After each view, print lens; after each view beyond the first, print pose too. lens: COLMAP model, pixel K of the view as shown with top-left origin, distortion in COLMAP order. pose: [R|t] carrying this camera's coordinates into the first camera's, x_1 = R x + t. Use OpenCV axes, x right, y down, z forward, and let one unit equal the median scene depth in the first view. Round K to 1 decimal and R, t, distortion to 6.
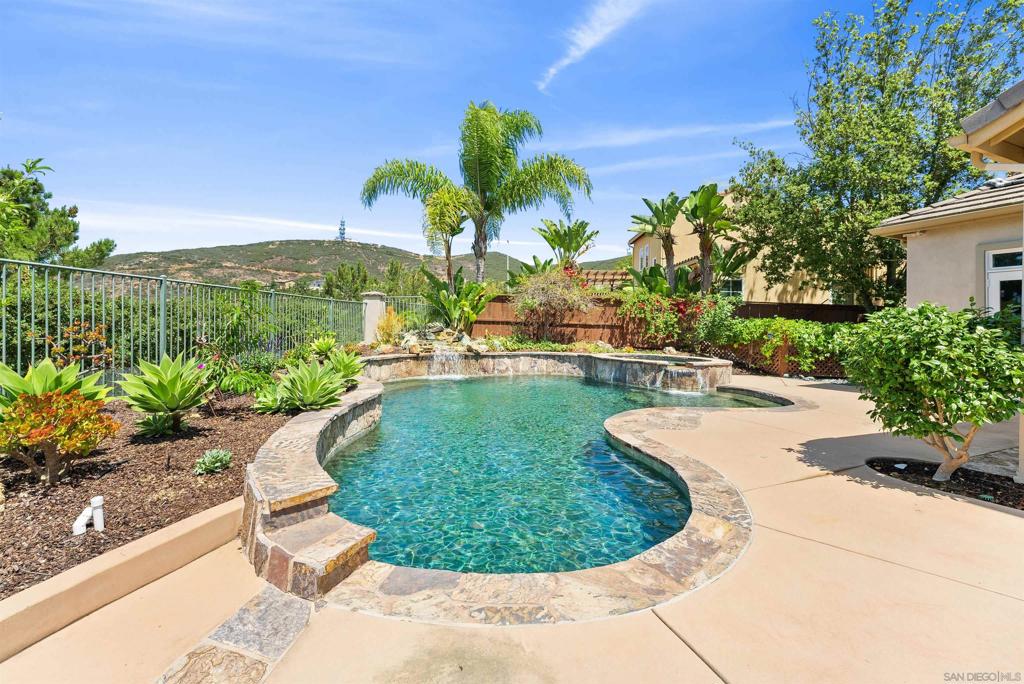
lens RADIAL K [[416.9, 0, 512.9], [0, 416.9, 332.6], [0, 0, 1]] dist [-0.000327, -0.000010]
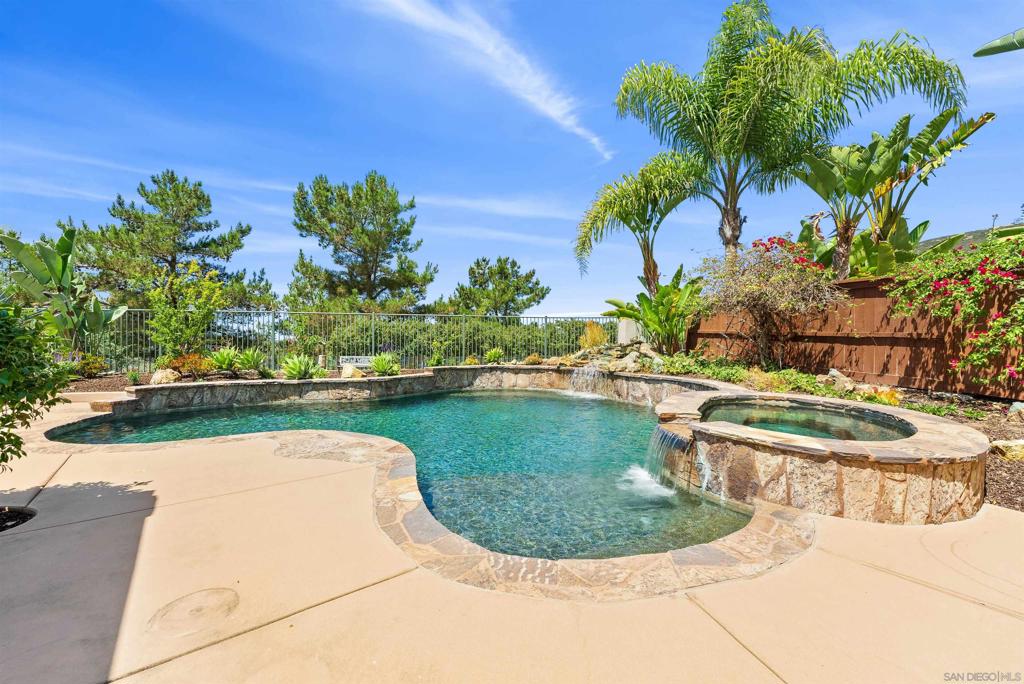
lens RADIAL K [[416.9, 0, 511.7], [0, 416.9, 340.7], [0, 0, 1]] dist [-0.000327, -0.000010]
pose [[0.249142, 0.000588, -0.968467, 0.643556], [-0.020053, 0.999789, -0.004552, -0.005340], [0.968259, 0.020555, 0.249101, 0.568805]]
